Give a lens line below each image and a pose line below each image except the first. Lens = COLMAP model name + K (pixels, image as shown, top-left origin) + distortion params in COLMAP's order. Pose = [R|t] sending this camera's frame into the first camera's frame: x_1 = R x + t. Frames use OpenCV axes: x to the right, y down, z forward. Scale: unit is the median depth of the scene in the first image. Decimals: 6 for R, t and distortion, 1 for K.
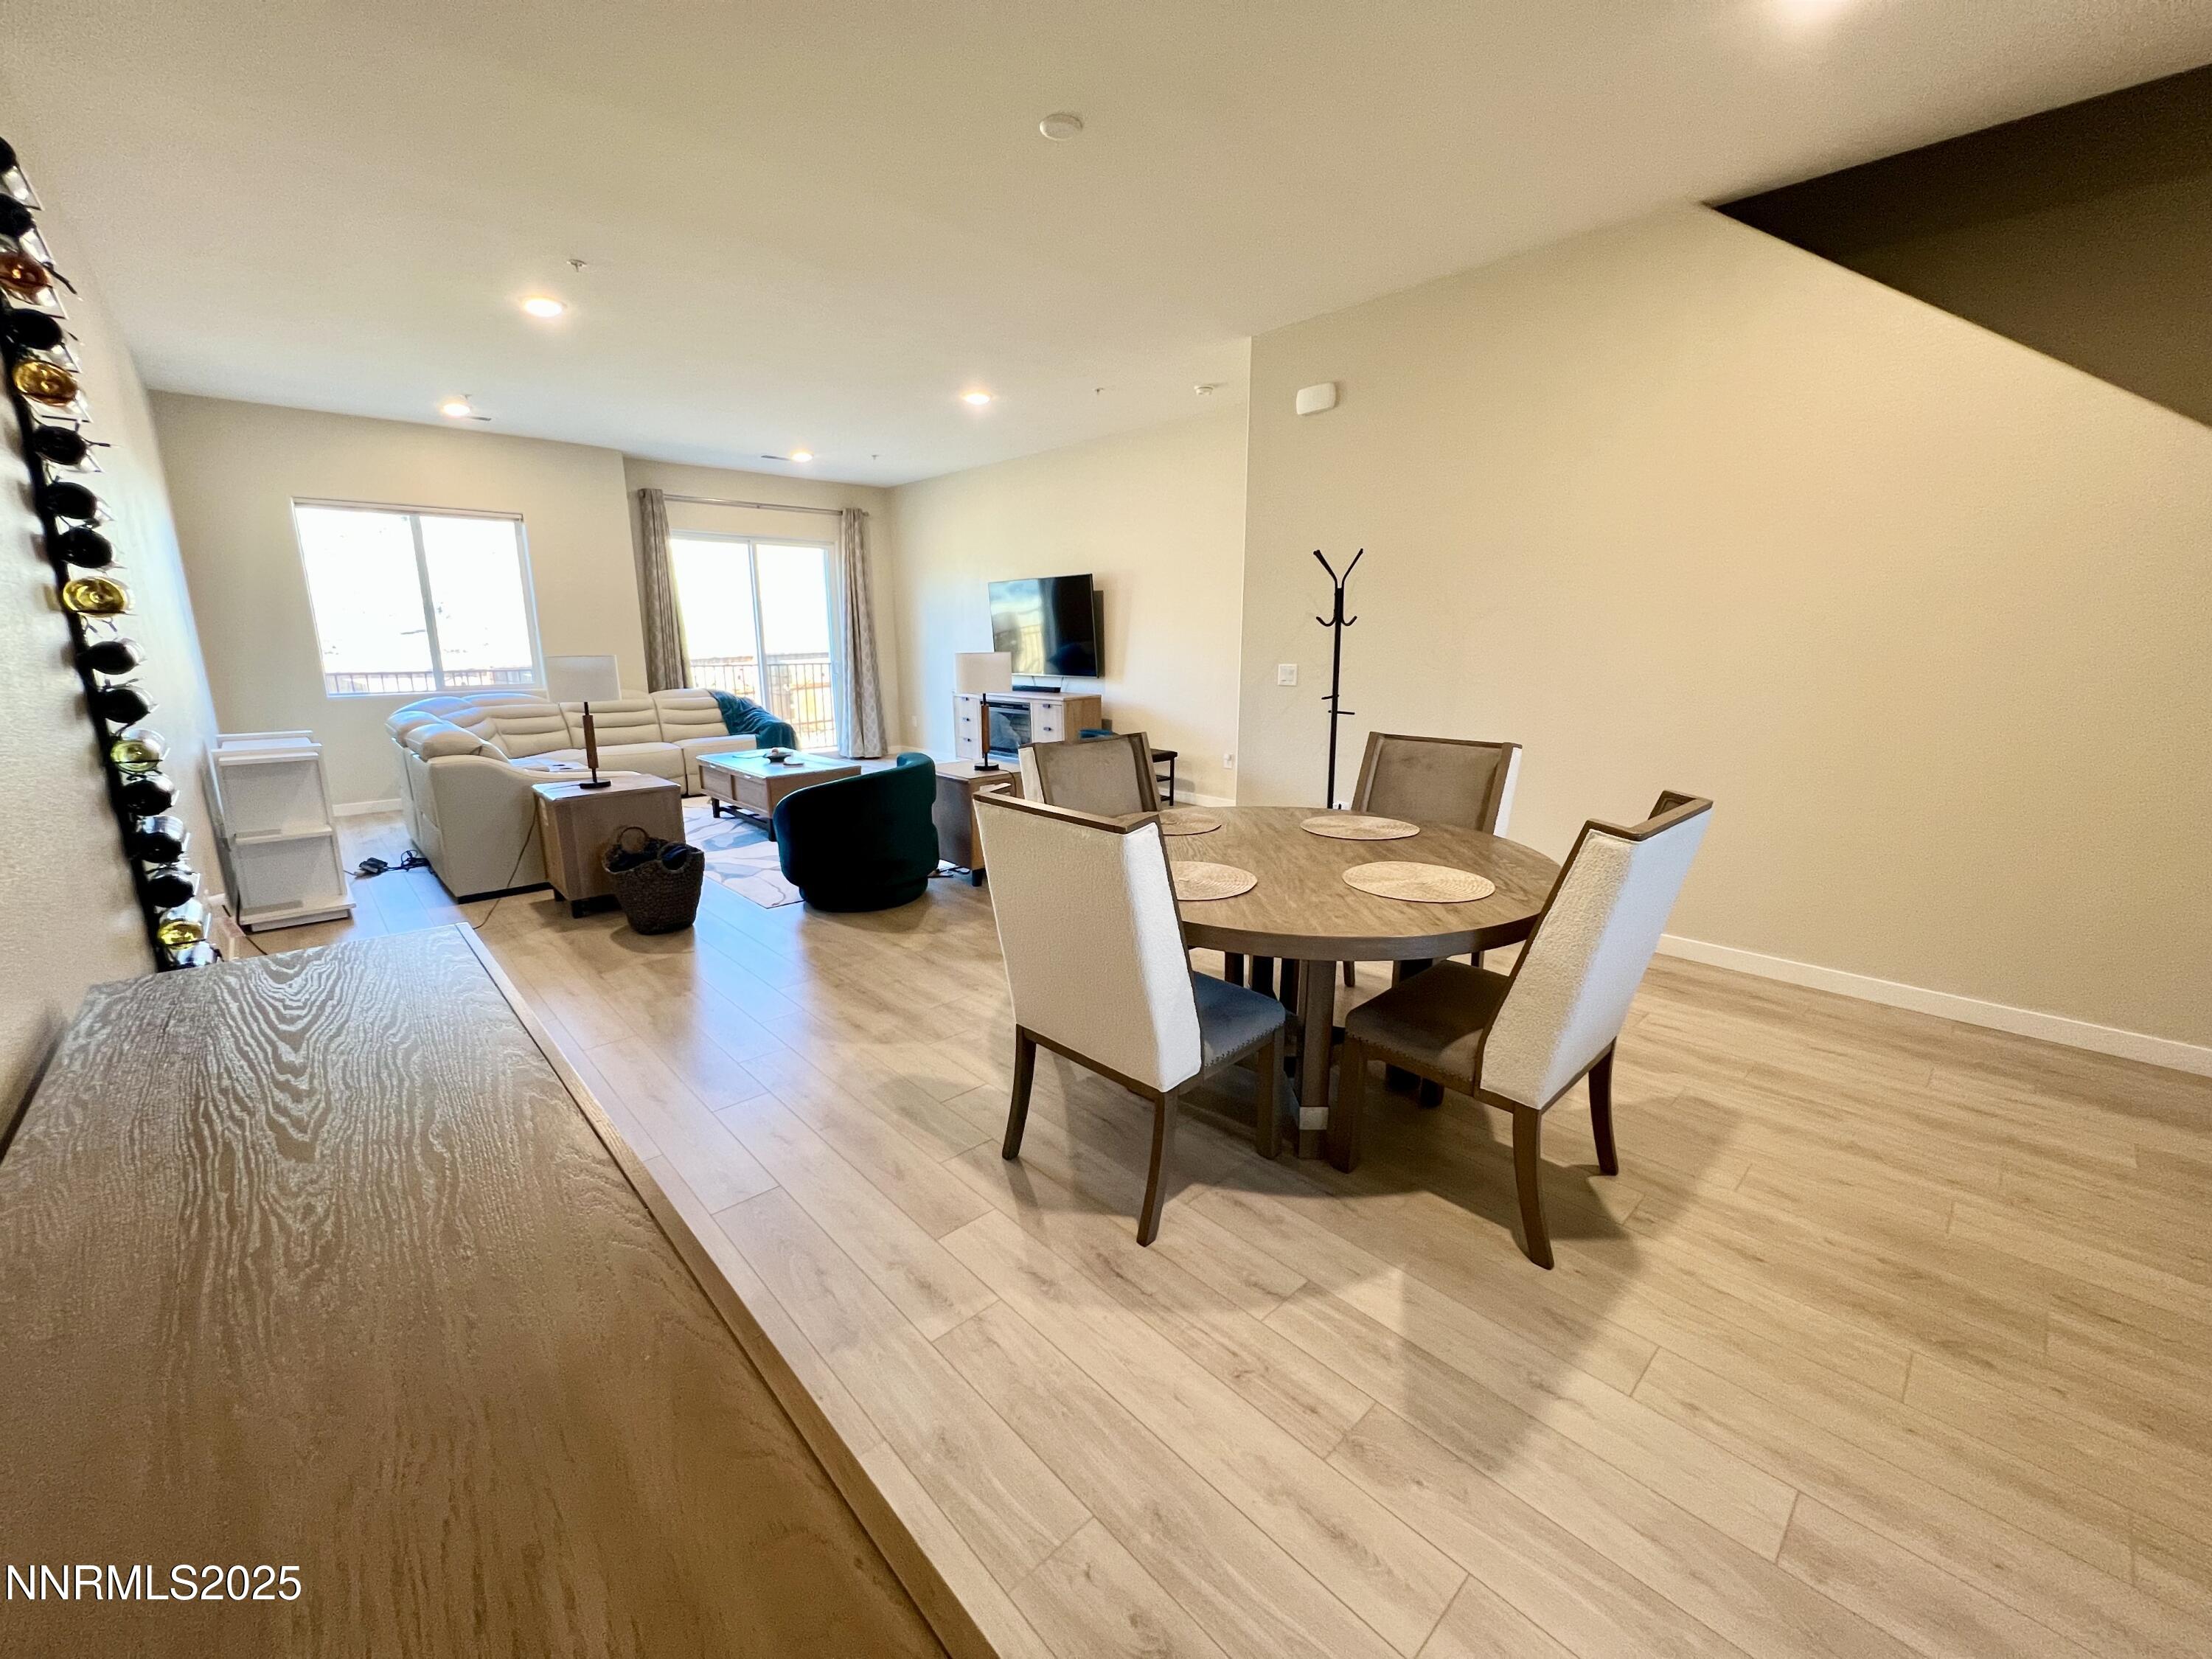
lens RADIAL K [[882.3, 0, 1099.3], [0, 882.3, 831.8], [0, 0, 1]] dist [-0.000288, -0.000013]
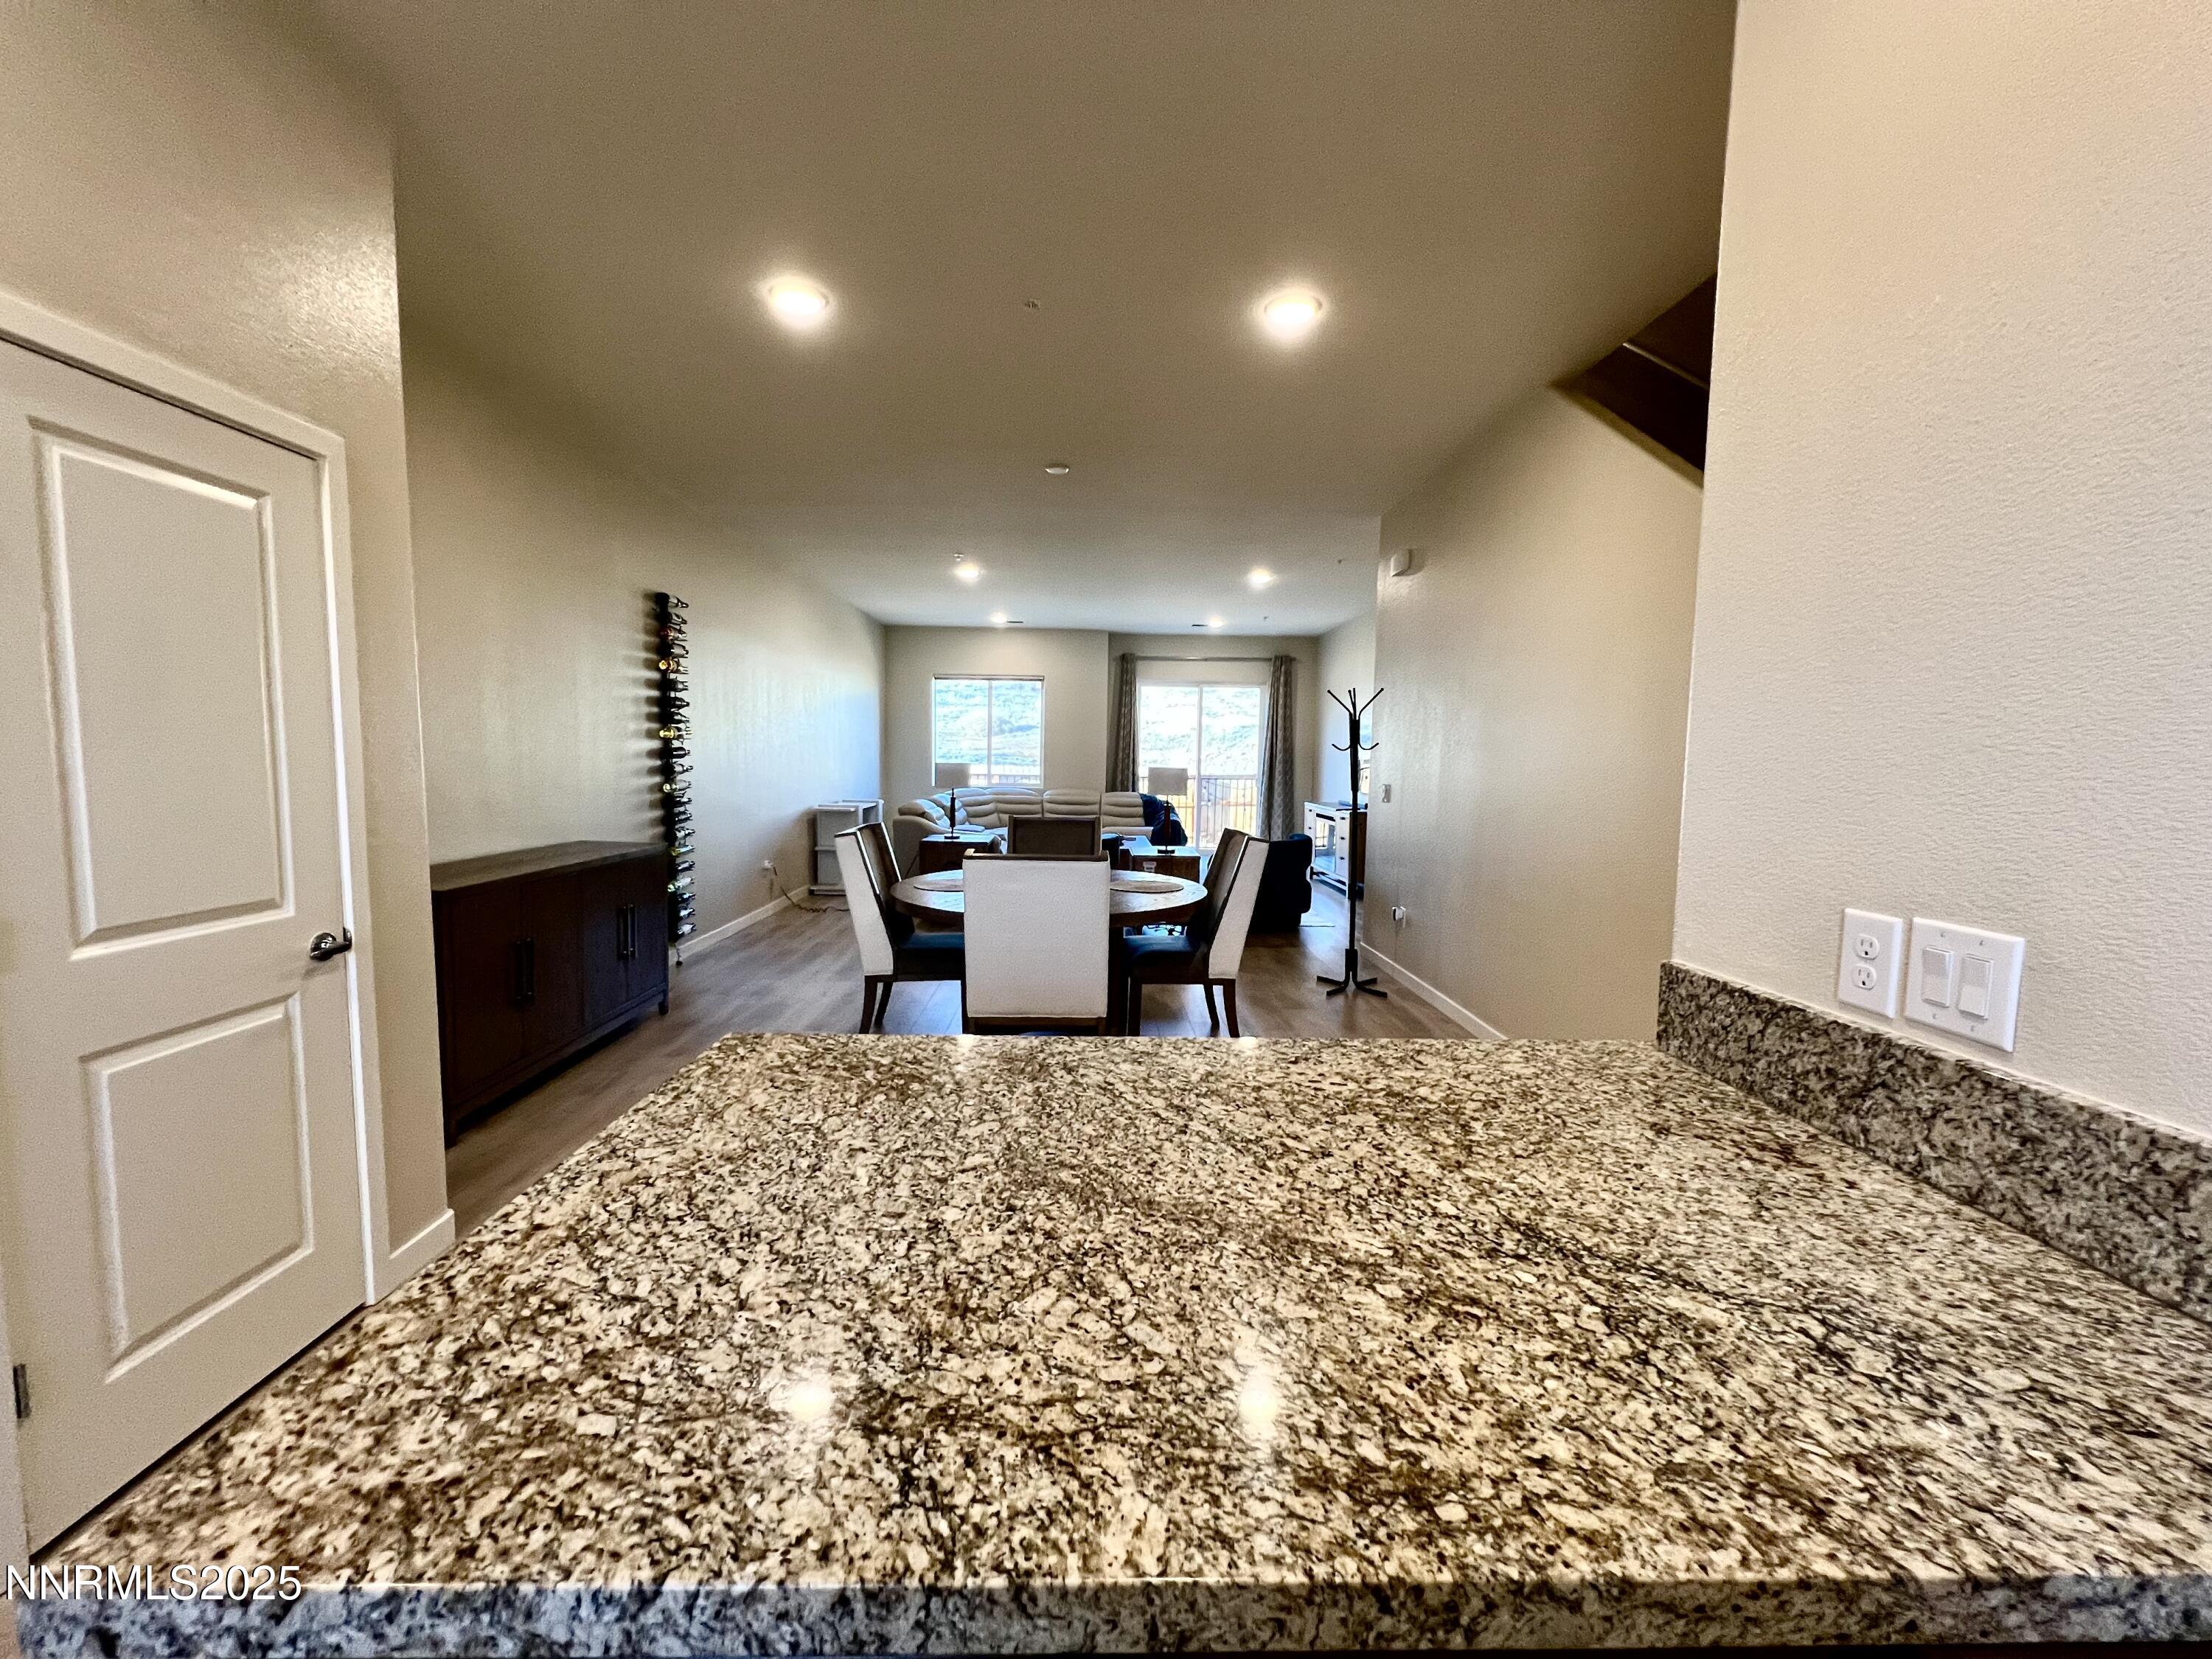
lens RADIAL K [[884.5, 0, 1102.9], [0, 884.5, 830.3], [0, 0, 1]] dist [0.000340, -0.000089]
pose [[0.745552, 0.071085, -0.662645, 1.325763], [-0.161940, 0.983818, -0.076663, 0.029629], [0.646473, 0.164465, 0.744999, -0.143094]]
